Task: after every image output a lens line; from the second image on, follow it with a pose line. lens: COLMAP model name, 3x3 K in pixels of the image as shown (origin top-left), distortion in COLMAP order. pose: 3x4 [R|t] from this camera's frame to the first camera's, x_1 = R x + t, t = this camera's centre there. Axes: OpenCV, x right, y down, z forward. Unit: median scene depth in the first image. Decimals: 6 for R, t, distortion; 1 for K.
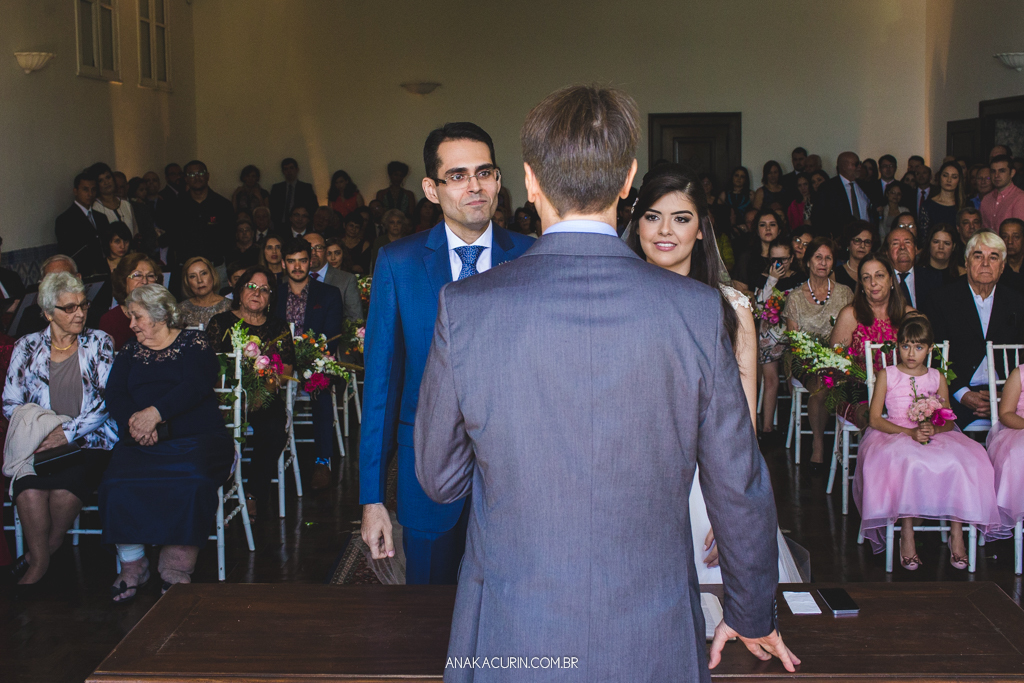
lens RADIAL K [[1248.7, 0, 529.4], [0, 1248.7, 322.6], [0, 0, 1]] dist [-0.086011, 0.000000]
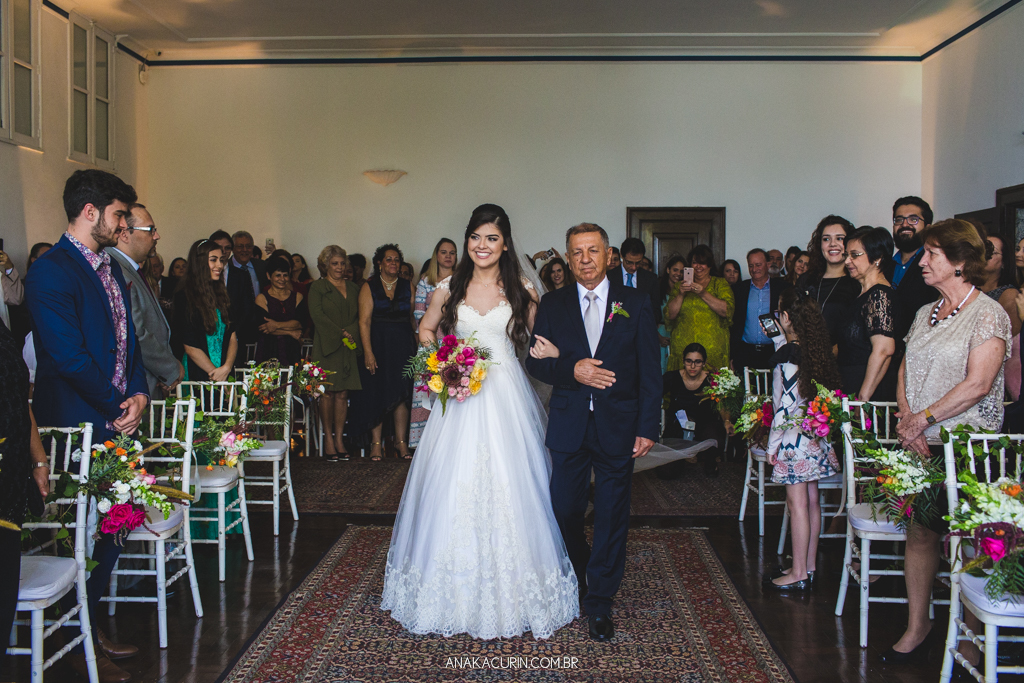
lens RADIAL K [[1018.3, 0, 506.9], [0, 1018.3, 331.7], [0, 0, 1]] dist [-0.040146, 0.000000]
pose [[0.999824, 0.015960, -0.009879, 0.025607], [-0.016820, 0.995414, -0.094171, -0.001015], [0.008331, 0.094320, 0.995507, 0.437388]]
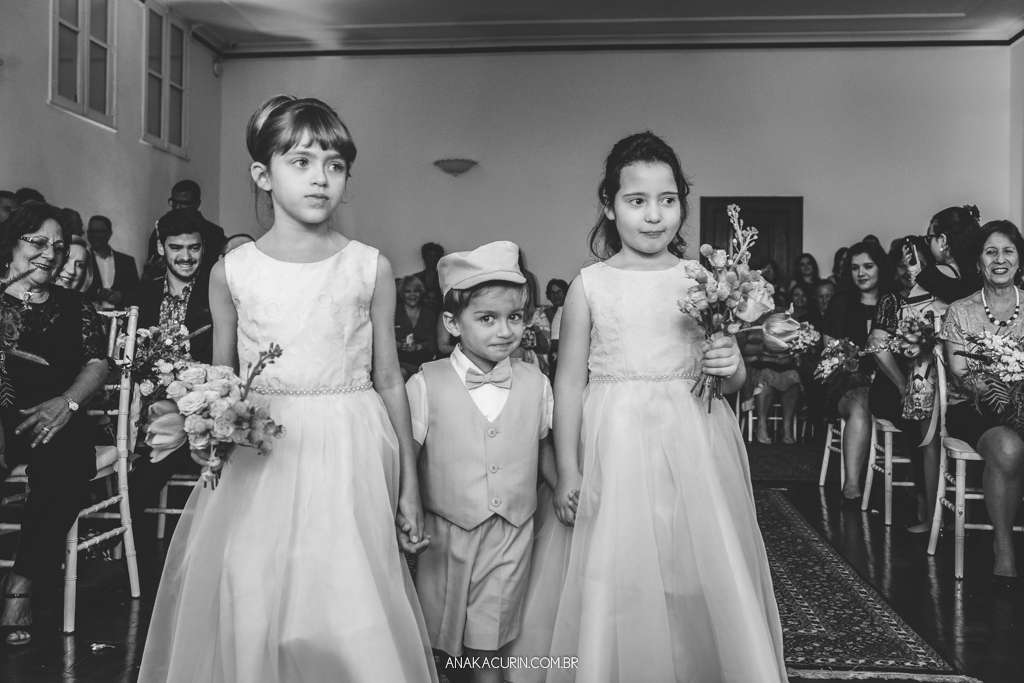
lens RADIAL K [[1018.3, 0, 501.5], [0, 1018.3, 336.4], [0, 0, 1]] dist [-0.040146, 0.000000]
pose [[0.995981, 0.023784, -0.086354, 0.030574], [-0.035176, 0.990505, -0.132904, 0.068395], [0.082373, 0.135407, 0.987360, 0.475176]]
